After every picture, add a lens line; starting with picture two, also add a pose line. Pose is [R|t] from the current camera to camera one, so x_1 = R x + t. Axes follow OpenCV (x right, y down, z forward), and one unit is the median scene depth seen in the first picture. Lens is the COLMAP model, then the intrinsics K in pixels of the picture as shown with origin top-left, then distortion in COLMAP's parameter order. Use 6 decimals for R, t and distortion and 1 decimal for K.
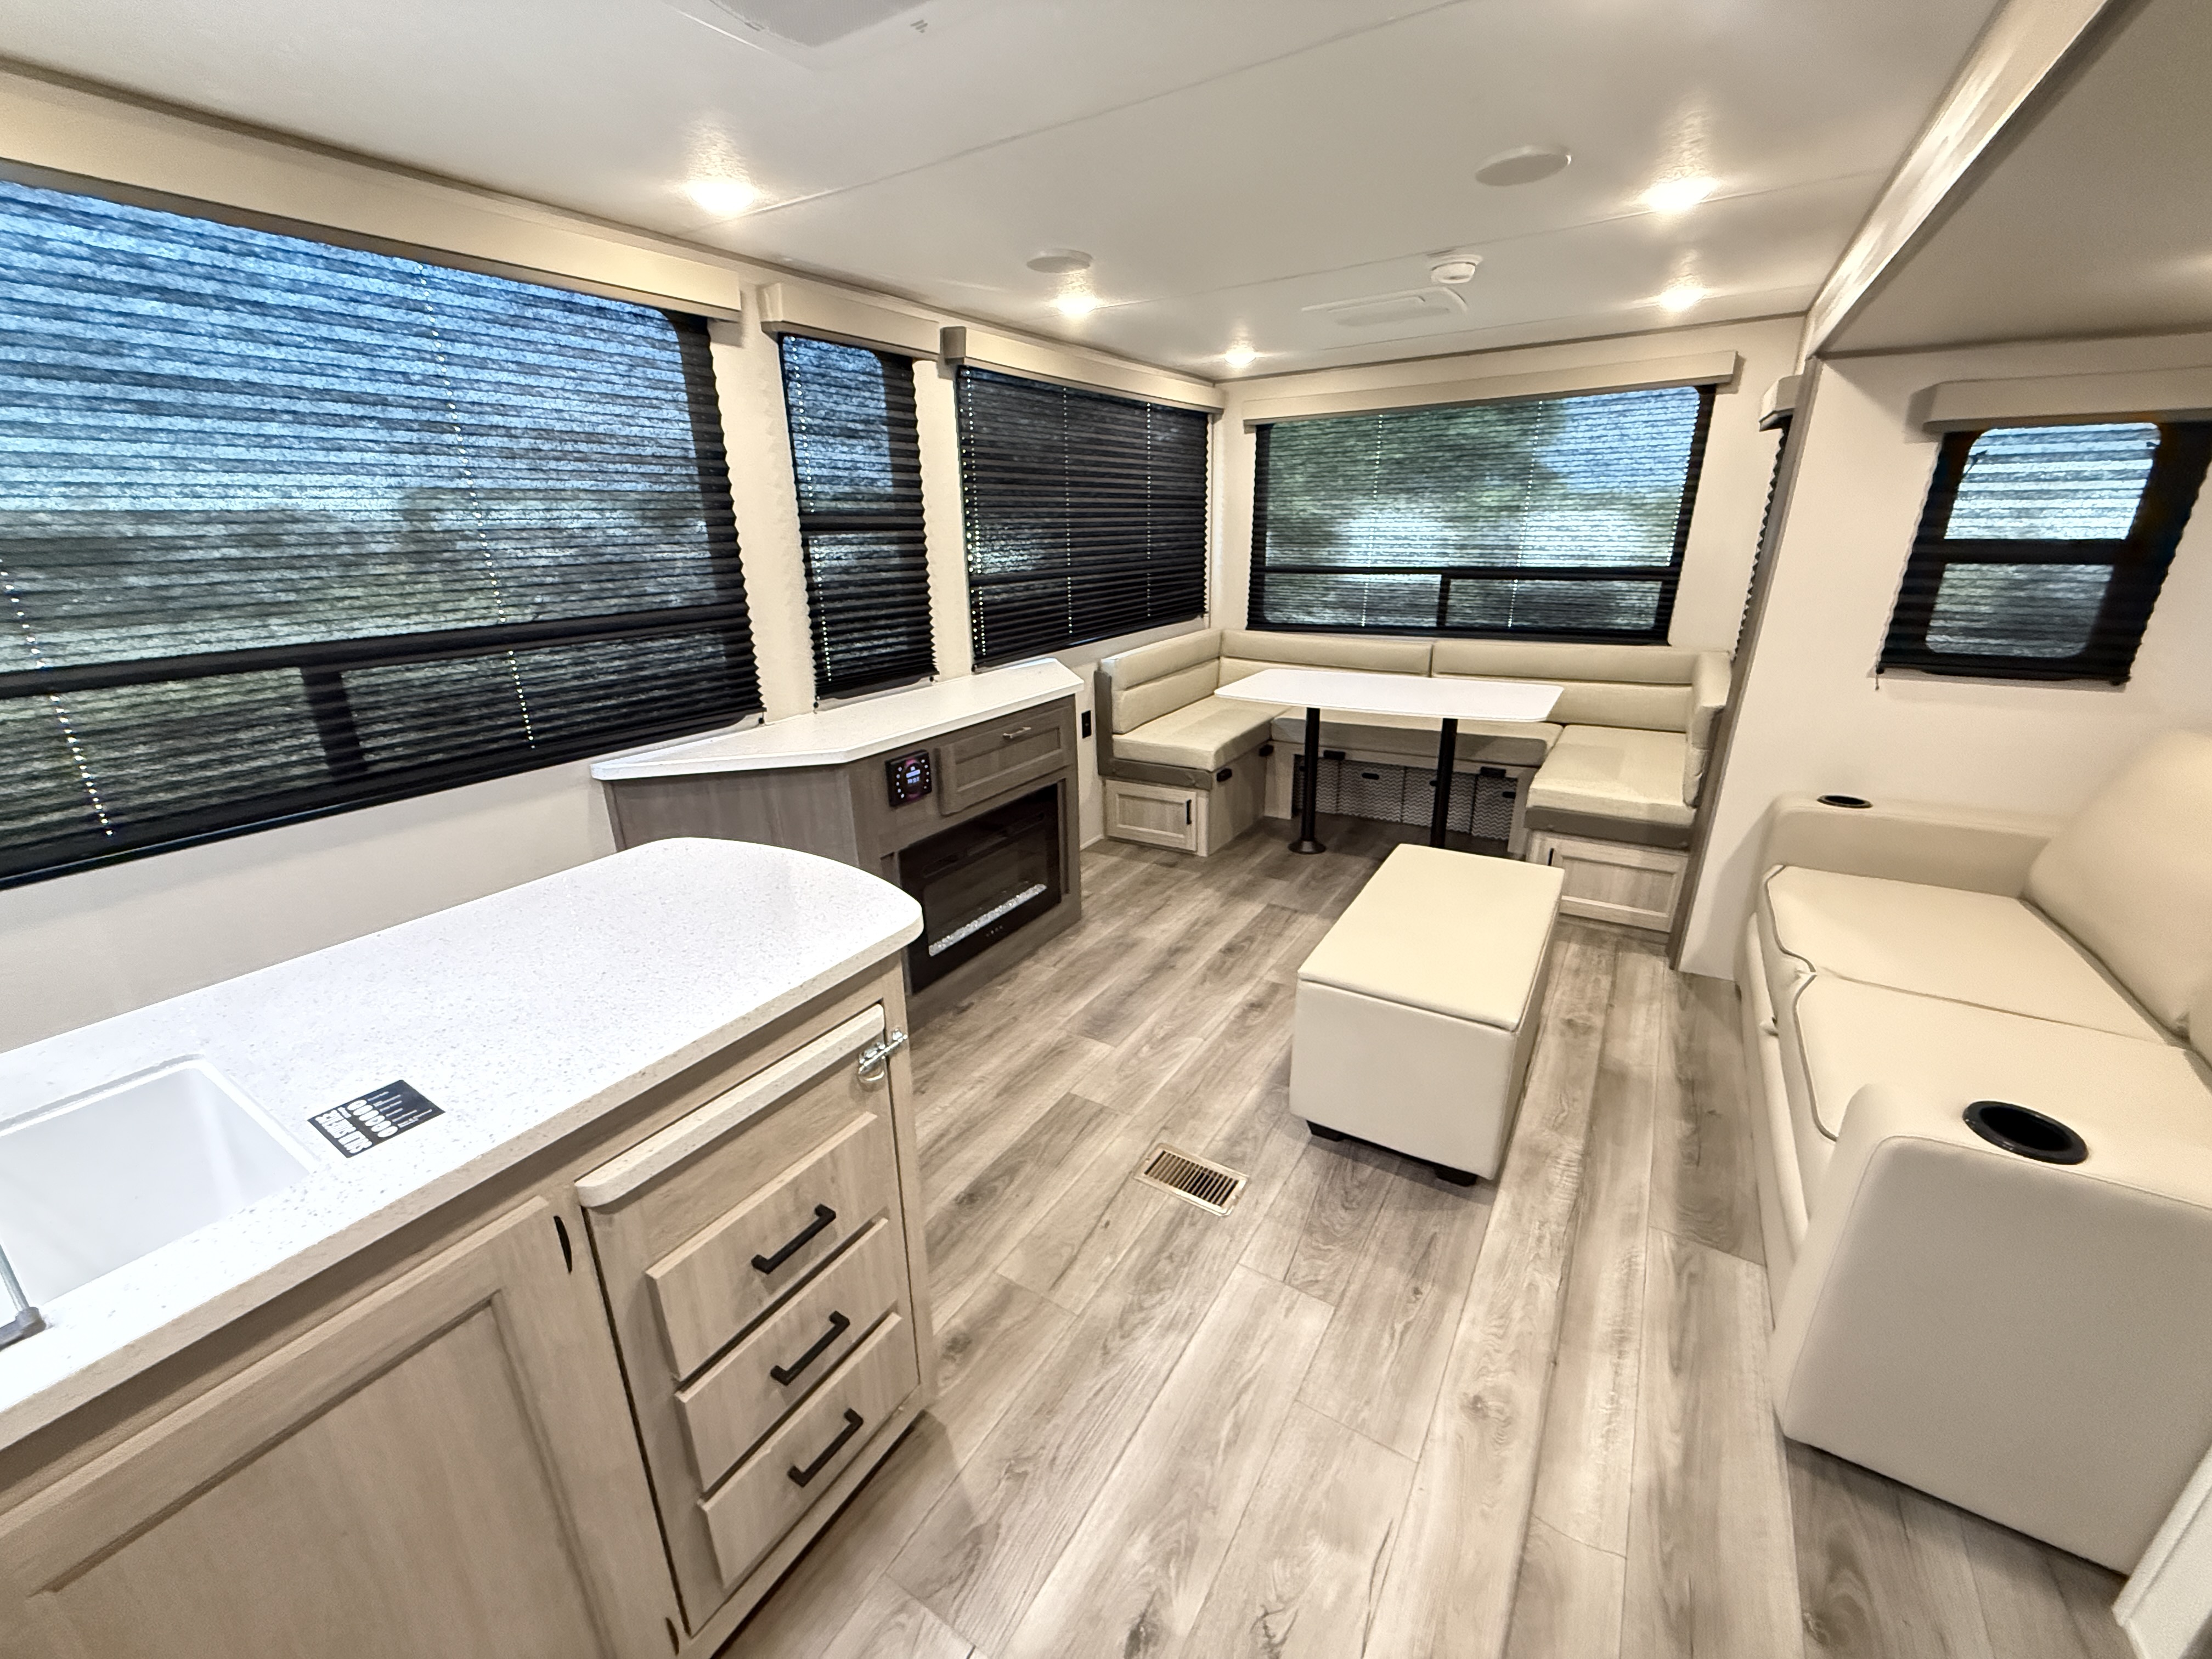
lens RADIAL K [[883.8, 0, 1099.4], [0, 883.8, 831.1], [0, 0, 1]] dist [-0.000933, -0.000122]
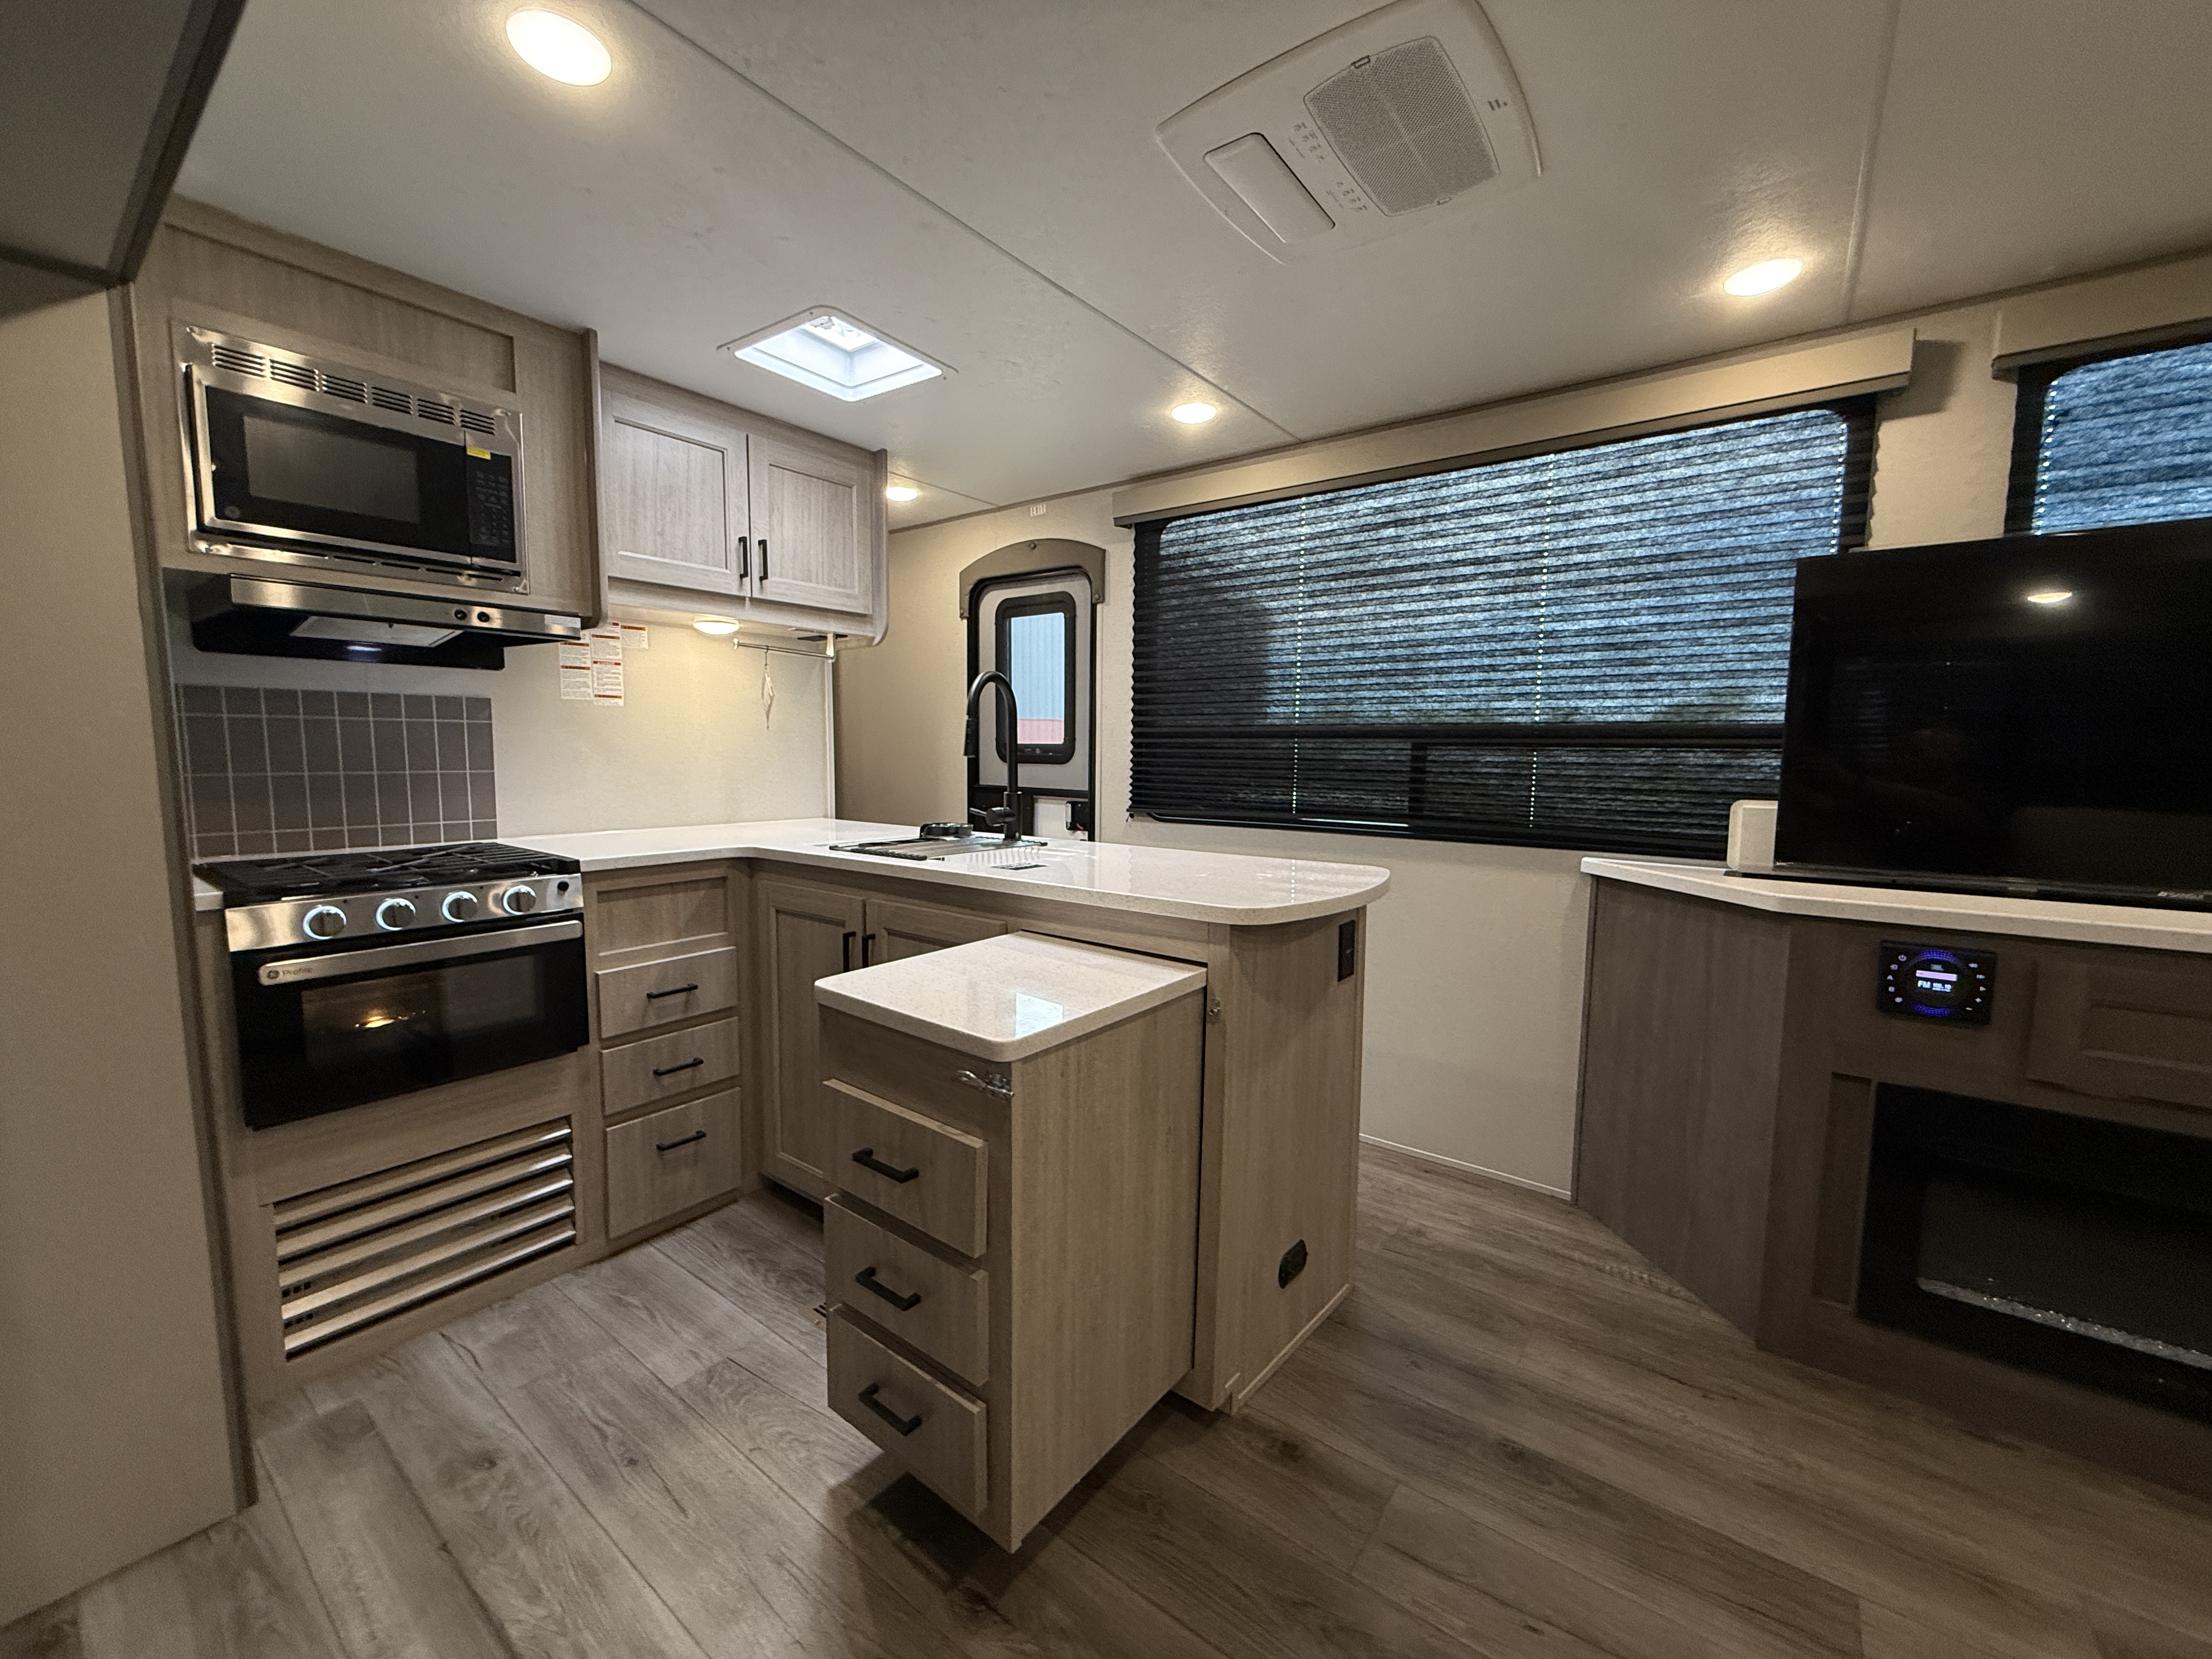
lens RADIAL K [[883.8, 0, 1099.4], [0, 883.8, 831.1], [0, 0, 1]] dist [-0.000933, -0.000122]
pose [[-0.094825, 0.107805, -0.989640, 0.534413], [-0.338856, 0.931259, 0.133913, -0.049639], [0.936048, 0.348043, -0.051776, 0.502879]]
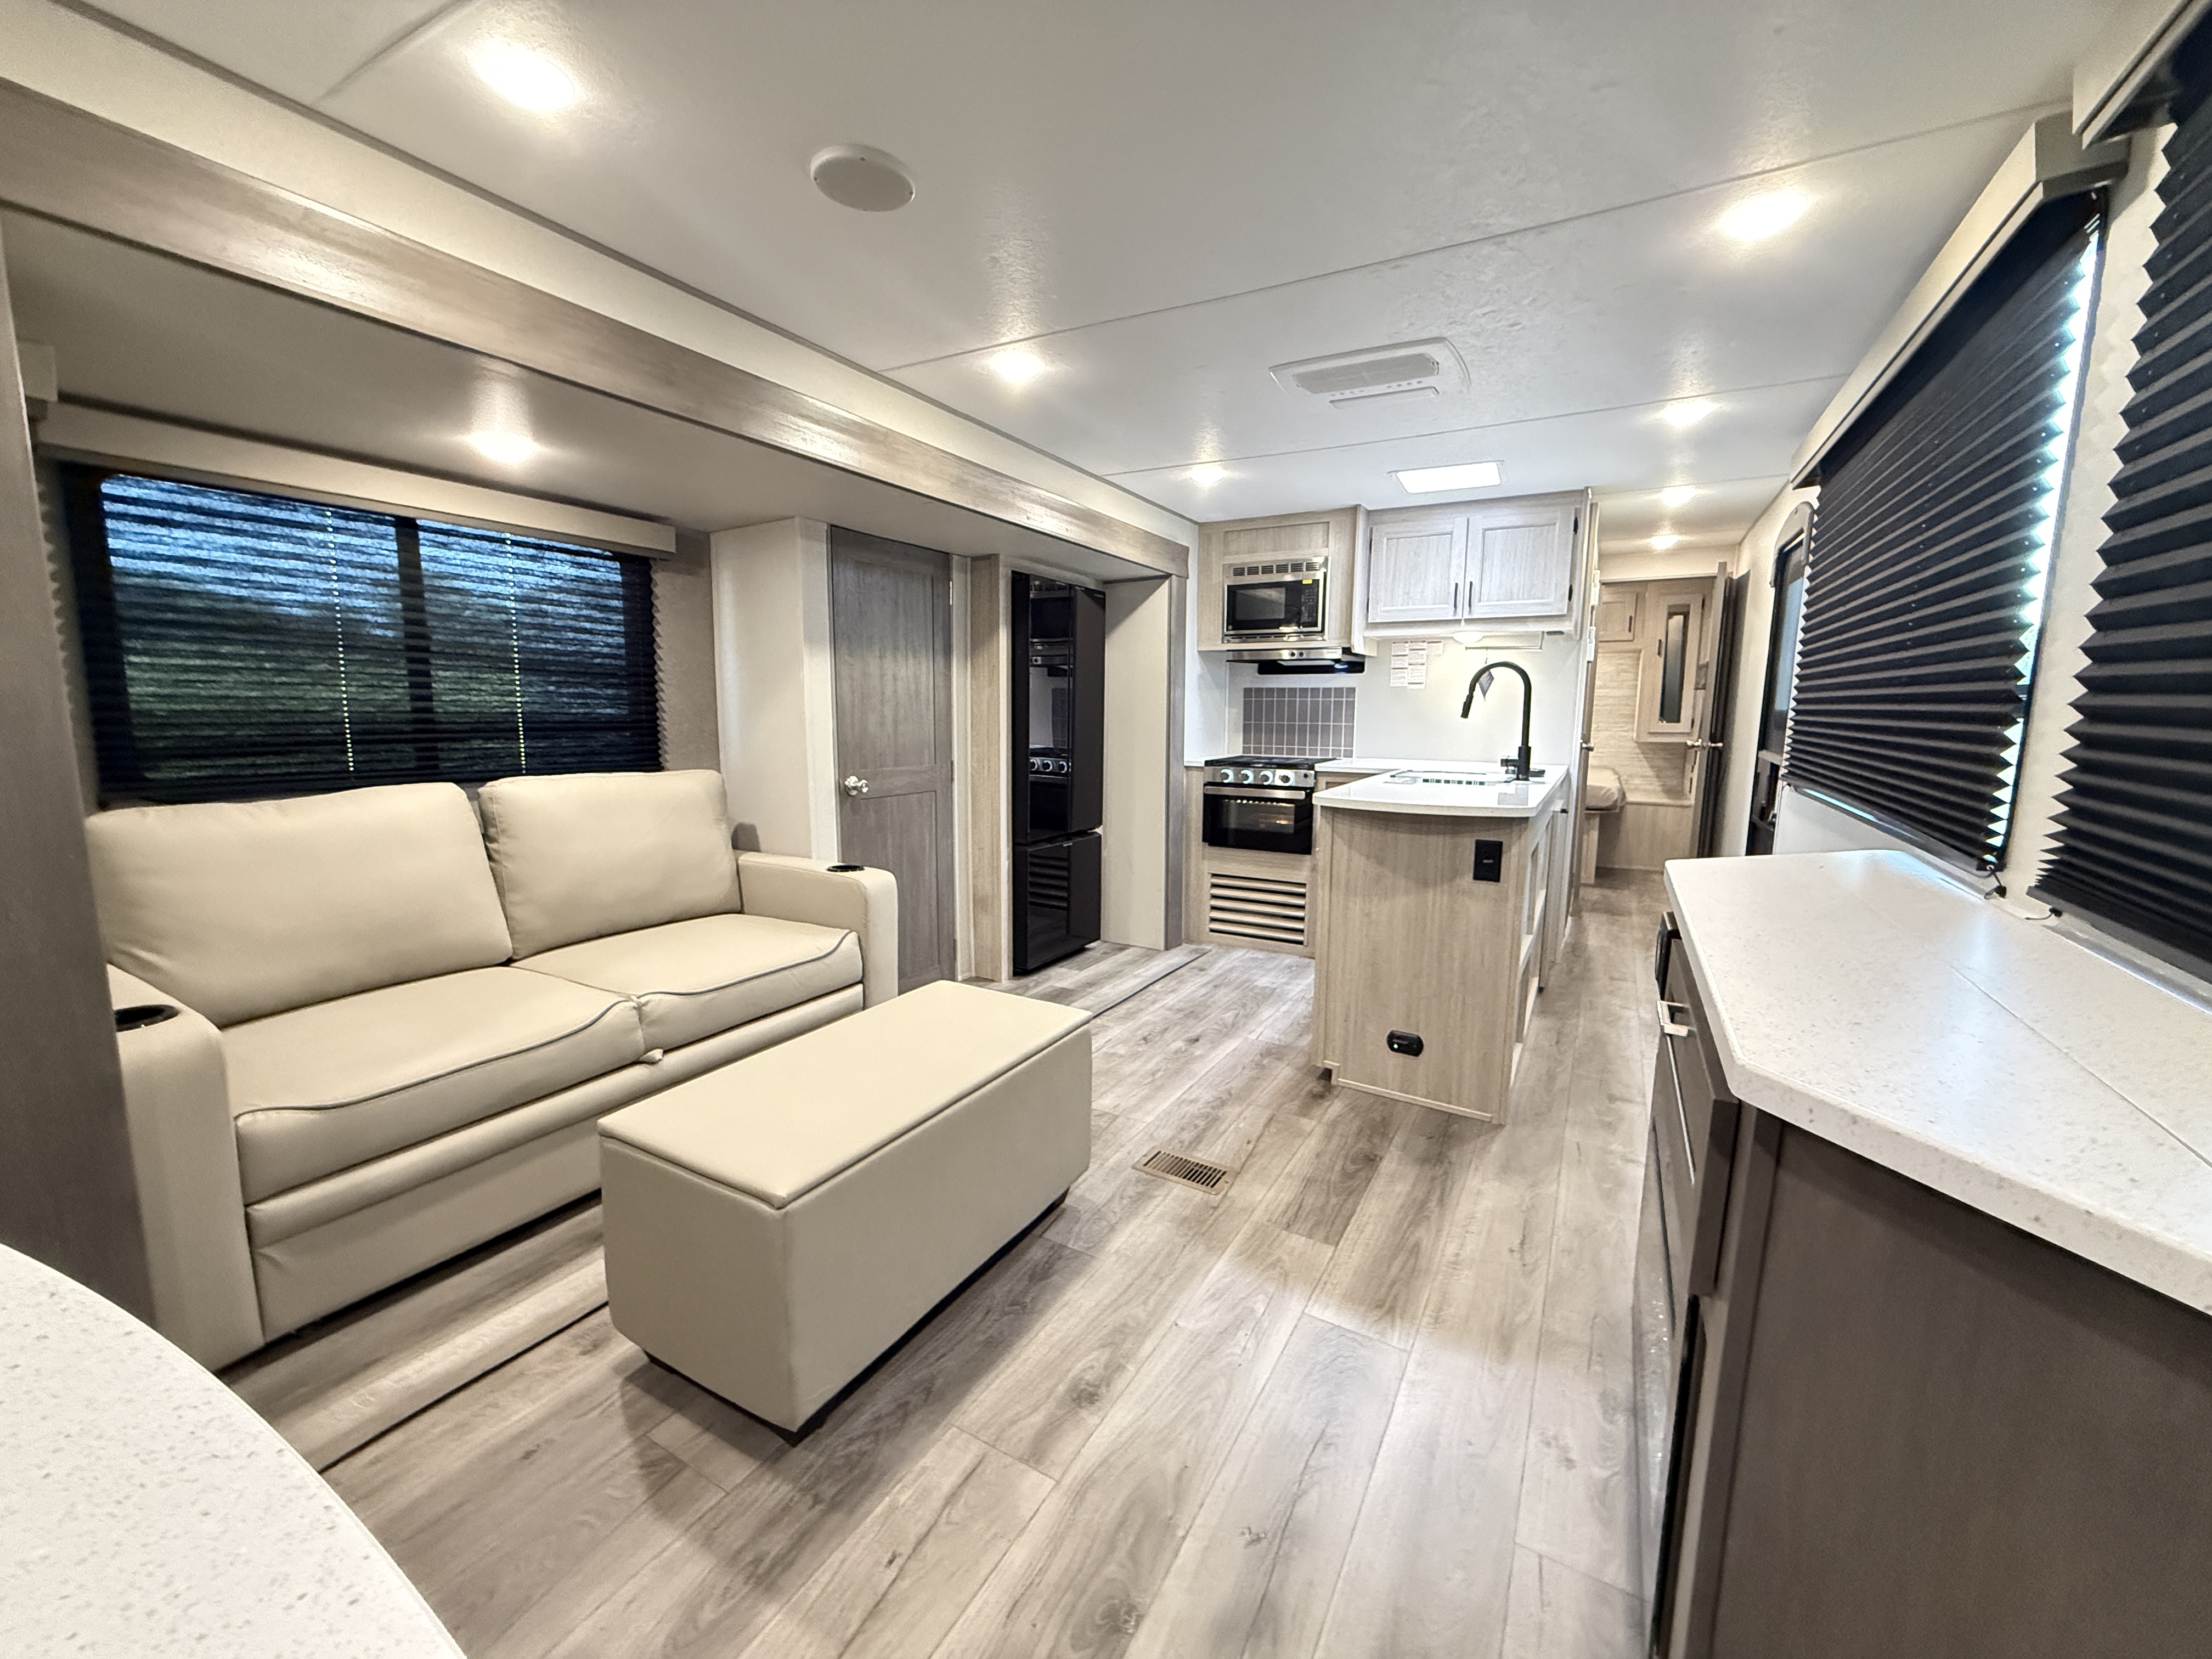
lens RADIAL K [[883.8, 0, 1099.4], [0, 883.8, 831.1], [0, 0, 1]] dist [-0.000933, -0.000122]
pose [[-0.999150, 0.015286, -0.038294, 0.241024], [-0.004329, 0.884720, 0.466103, -0.494633], [0.041005, 0.465872, -0.883901, 1.733515]]
